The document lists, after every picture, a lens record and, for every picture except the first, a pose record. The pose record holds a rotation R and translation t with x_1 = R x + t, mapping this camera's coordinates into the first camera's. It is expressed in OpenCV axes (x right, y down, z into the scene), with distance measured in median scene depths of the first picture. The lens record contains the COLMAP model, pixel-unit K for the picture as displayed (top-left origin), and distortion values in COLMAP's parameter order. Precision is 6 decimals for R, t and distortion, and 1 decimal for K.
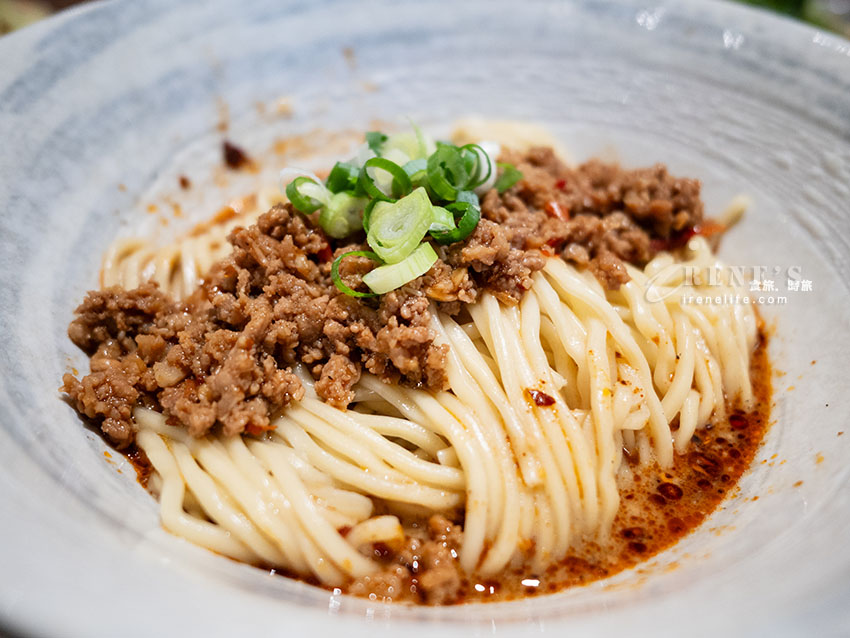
lens RADIAL K [[880.5, 0, 427.6], [0, 880.5, 319.1], [0, 0, 1]] dist [0.025174, 0.000000]
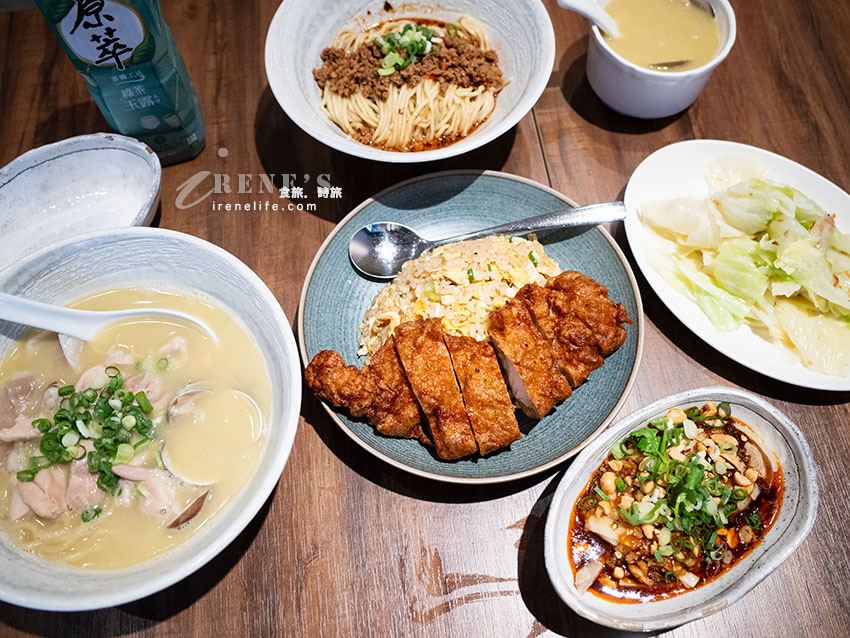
lens RADIAL K [[880.5, 0, 426.8], [0, 880.5, 321.2], [0, 0, 1]] dist [0.025174, 0.000000]
pose [[0.868895, 0.425519, -0.252895, 1.706426], [-0.291087, 0.852468, 0.434243, -0.919585], [0.400363, -0.303697, 0.864568, -2.924000]]
